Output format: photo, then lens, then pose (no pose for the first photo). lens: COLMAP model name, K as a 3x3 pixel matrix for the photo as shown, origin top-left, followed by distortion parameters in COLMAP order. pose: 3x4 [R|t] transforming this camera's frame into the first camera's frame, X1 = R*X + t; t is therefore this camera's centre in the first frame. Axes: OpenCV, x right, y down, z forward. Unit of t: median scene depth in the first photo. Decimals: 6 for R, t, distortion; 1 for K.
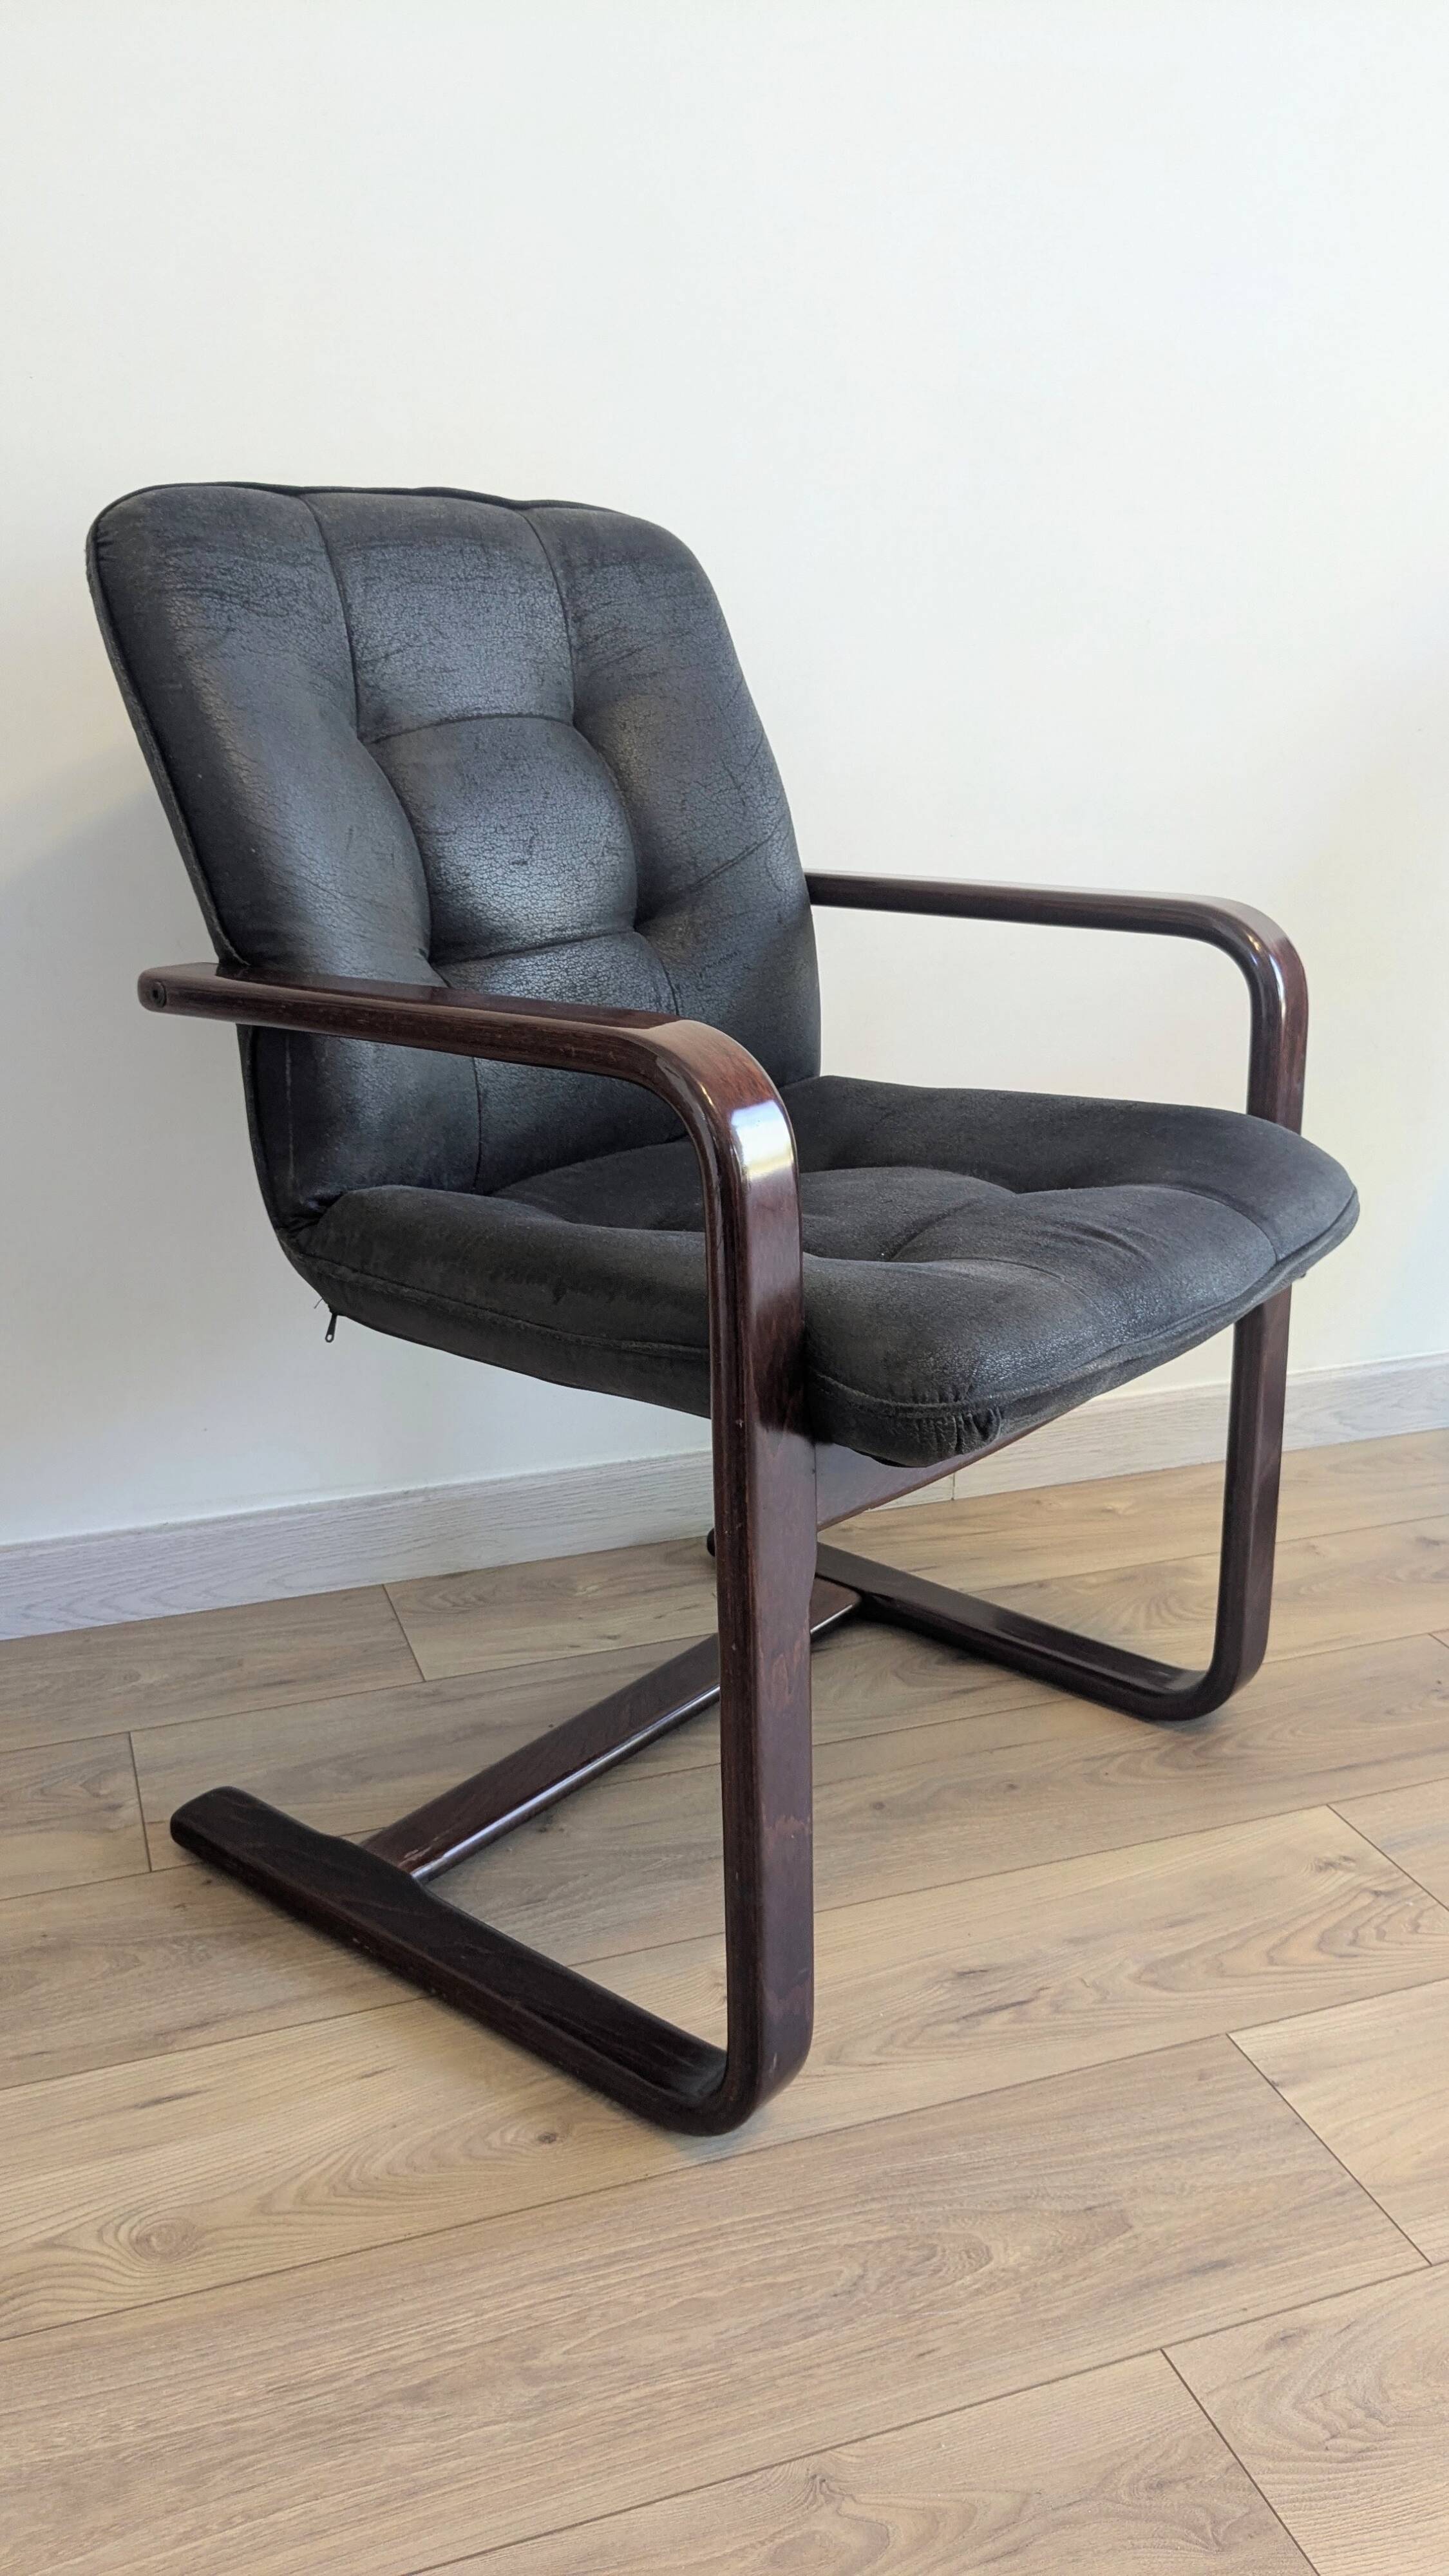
lens RADIAL K [[2064.0, 0, 733.9], [0, 2064.0, 1292.7], [0, 0, 1]] dist [0.041141, -0.078991]
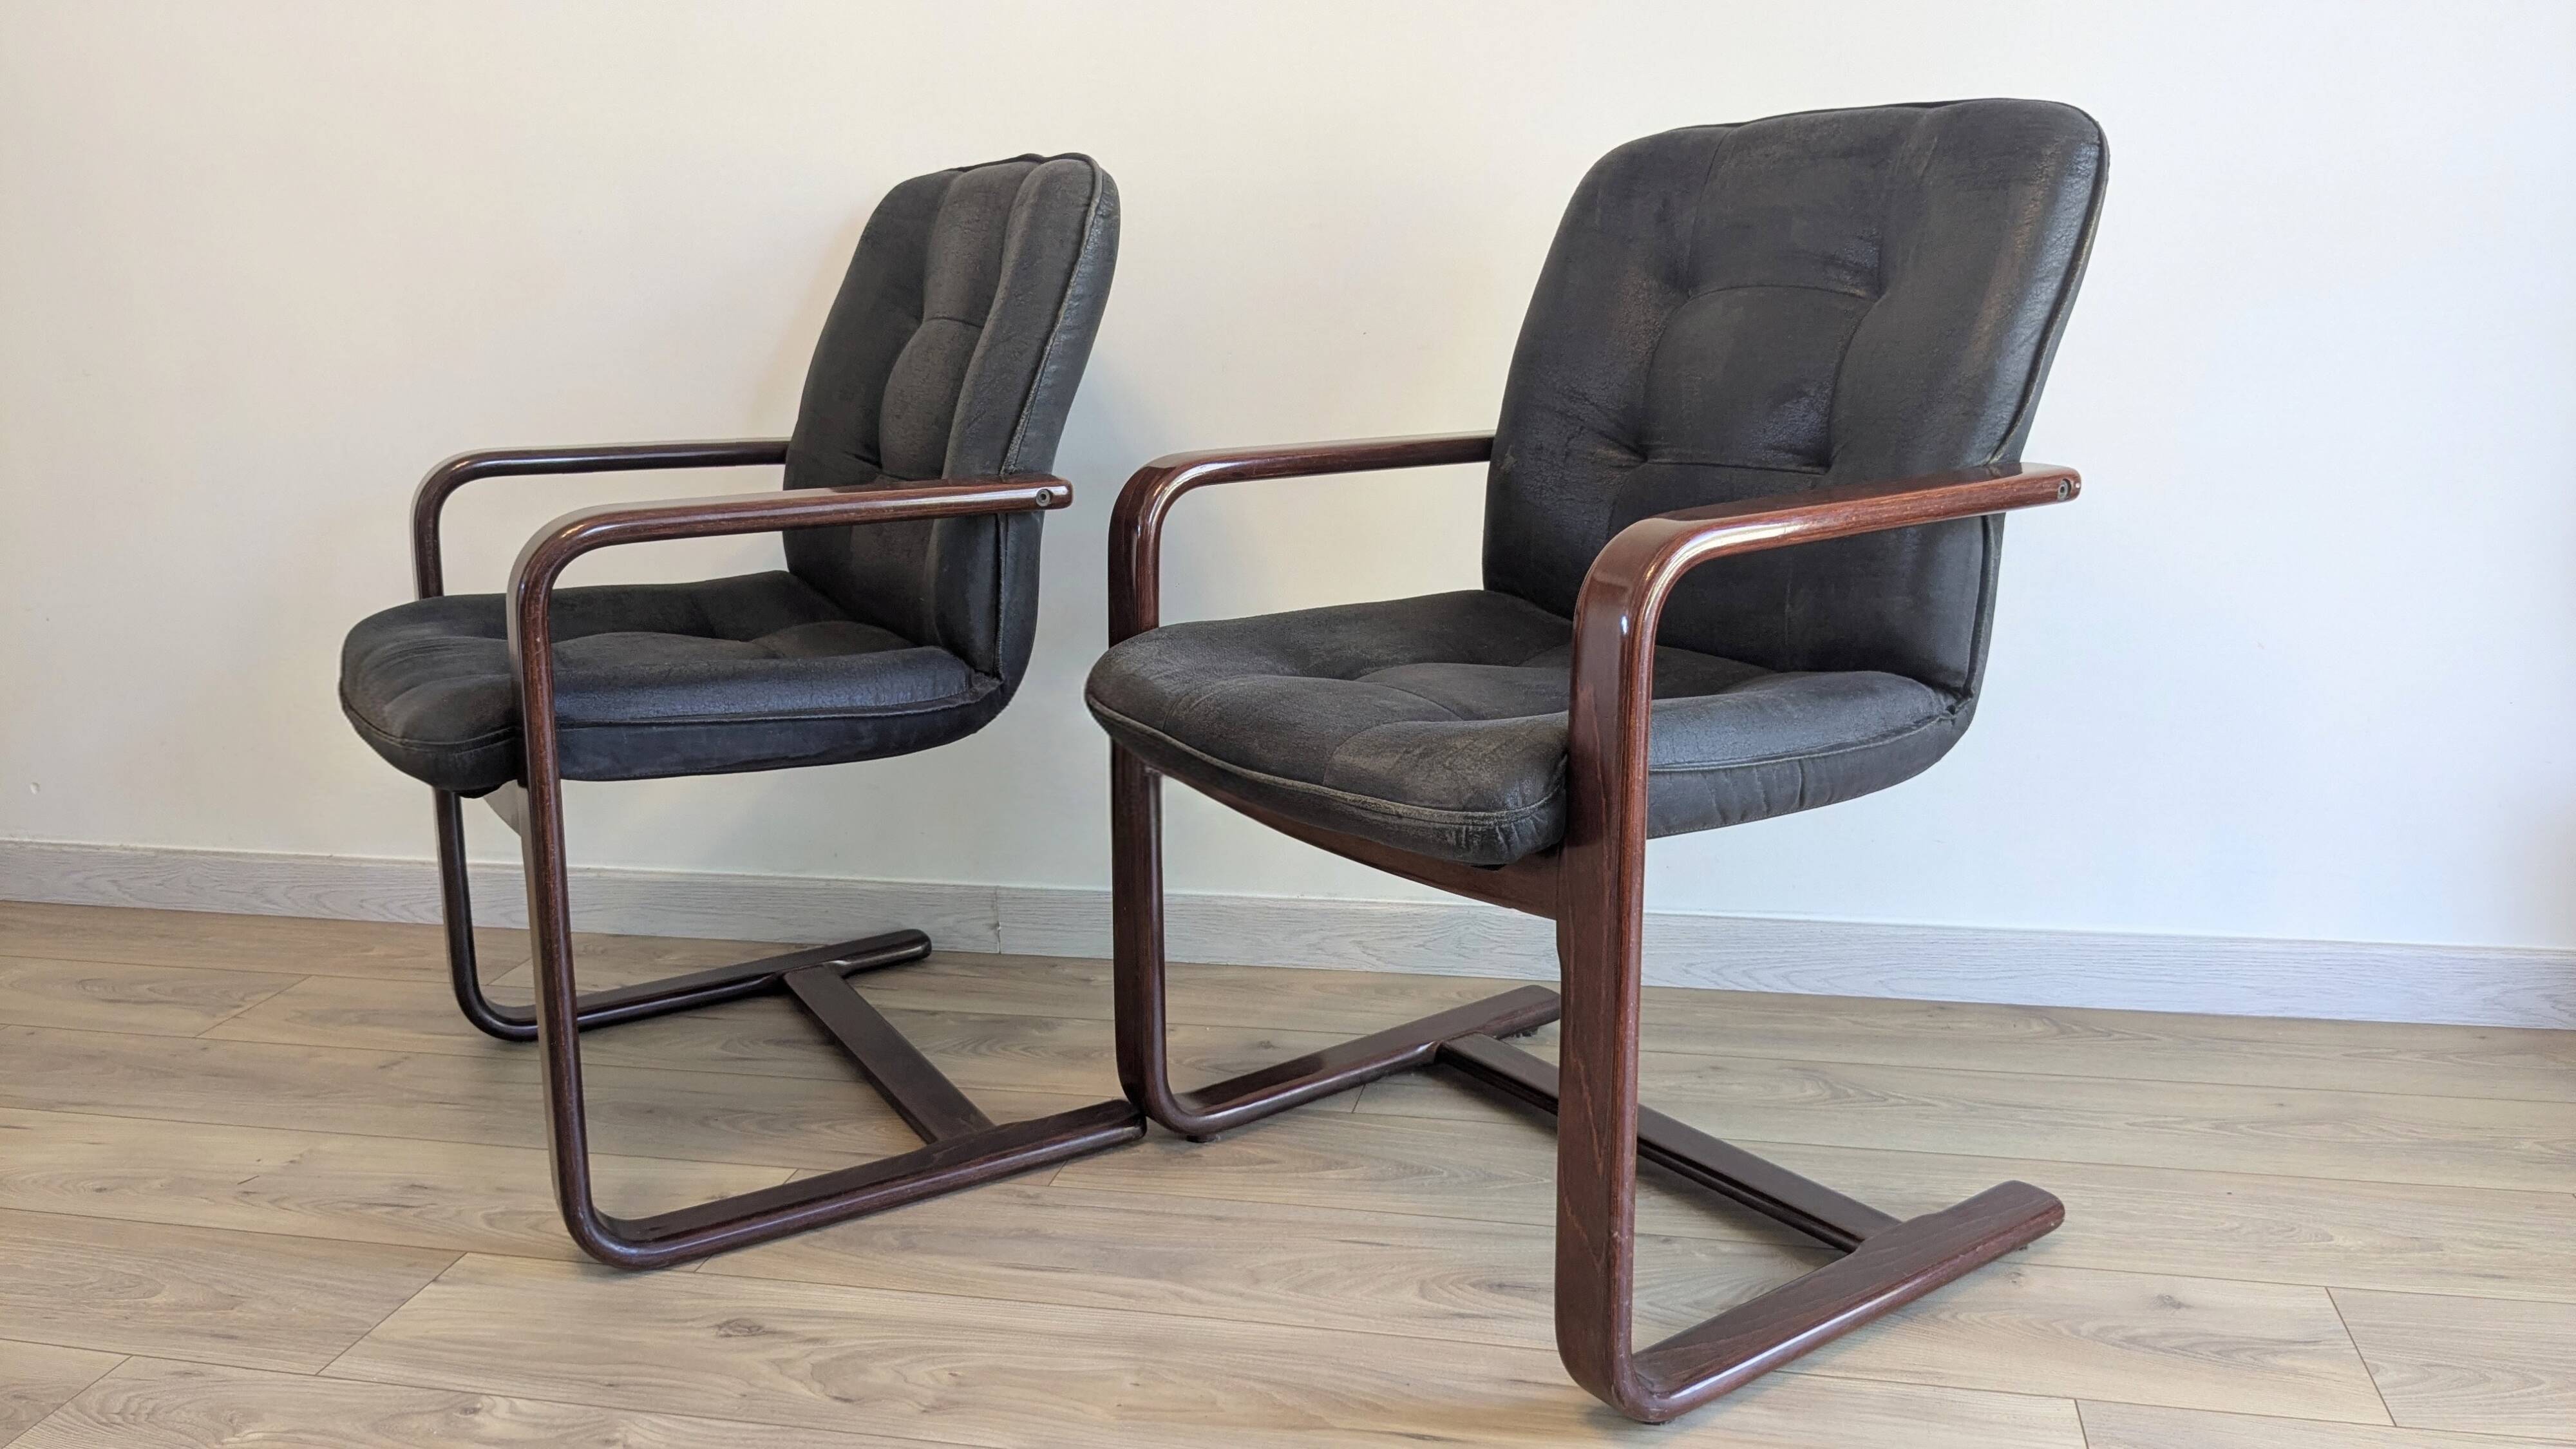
lens RADIAL K [[2064.0, 0, 1278.4], [0, 2064.0, 718.7], [0, 0, 1]] dist [0.041141, -0.078991]
pose [[0.840339, 0.094317, -0.533792, 1.321894], [-0.136061, 0.989921, -0.039288, -0.016468], [0.524707, 0.105644, 0.844702, 0.065167]]
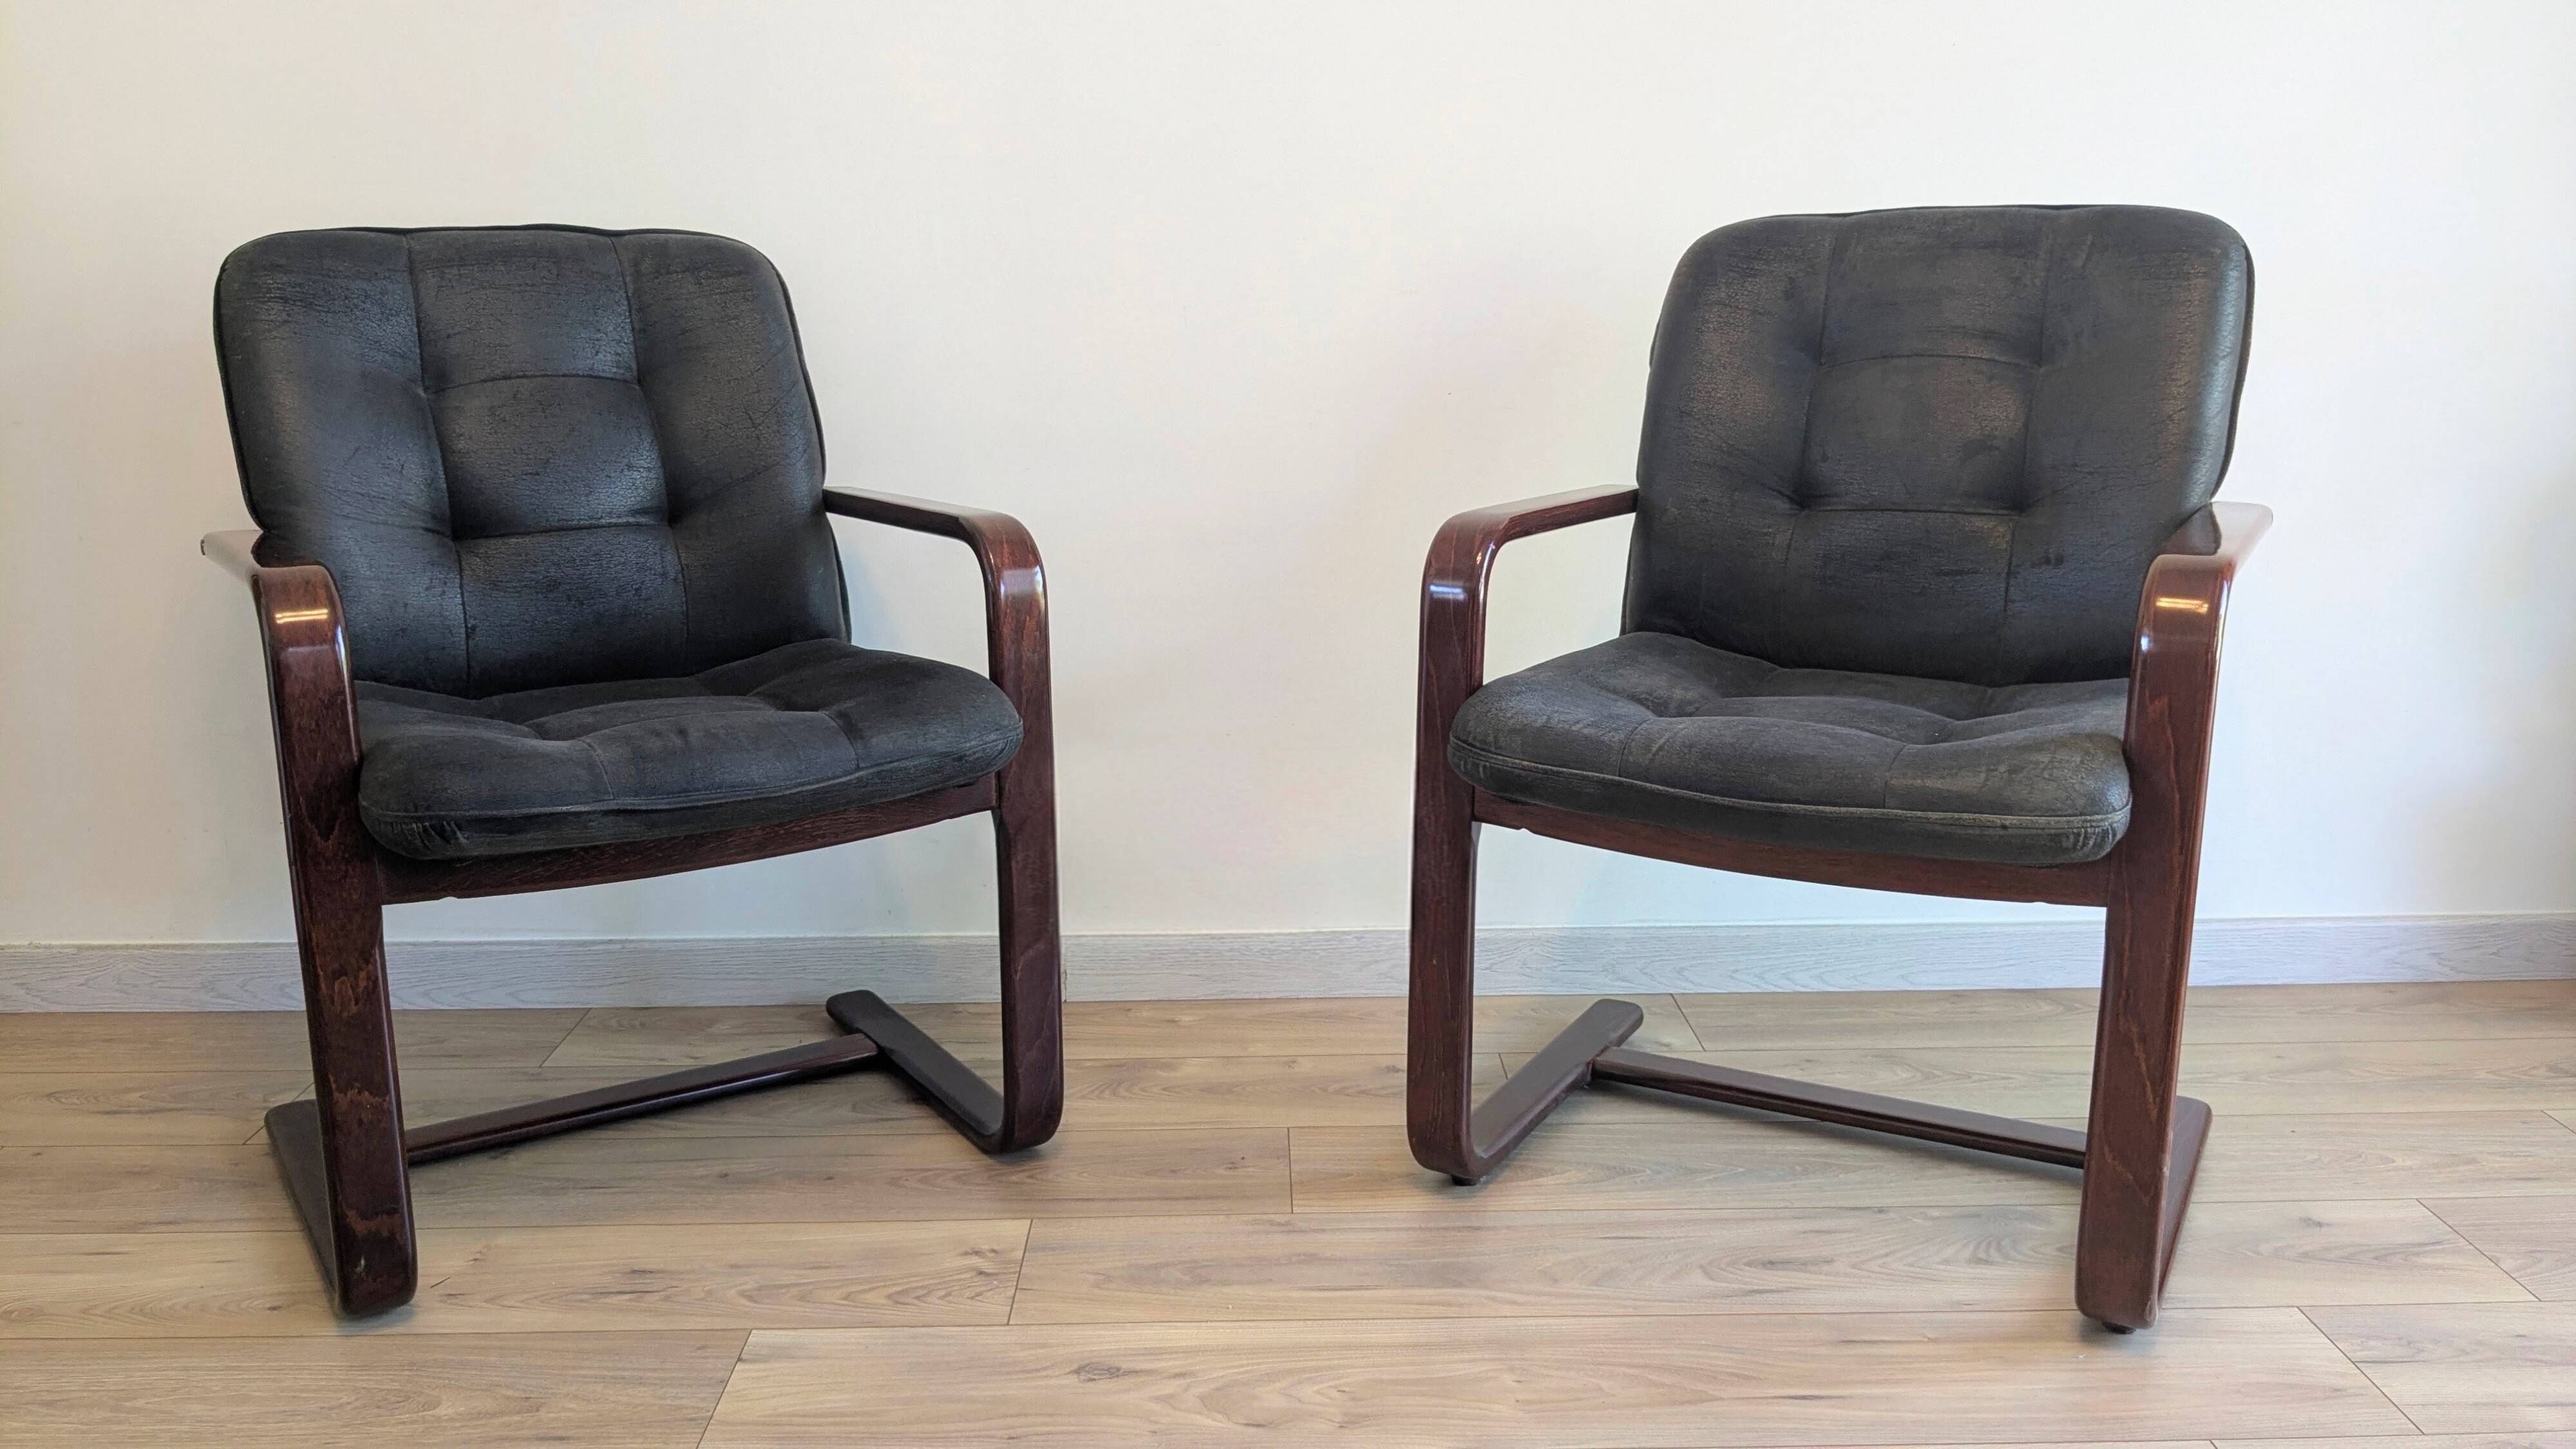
lens RADIAL K [[2064.0, 0, 1290.7], [0, 2064.0, 726.3], [0, 0, 1]] dist [0.041141, -0.078991]
pose [[0.947154, 0.058101, -0.315472, 0.916730], [-0.089485, 0.992276, -0.085917, 0.047585], [0.308044, 0.109606, 0.945037, -0.203331]]
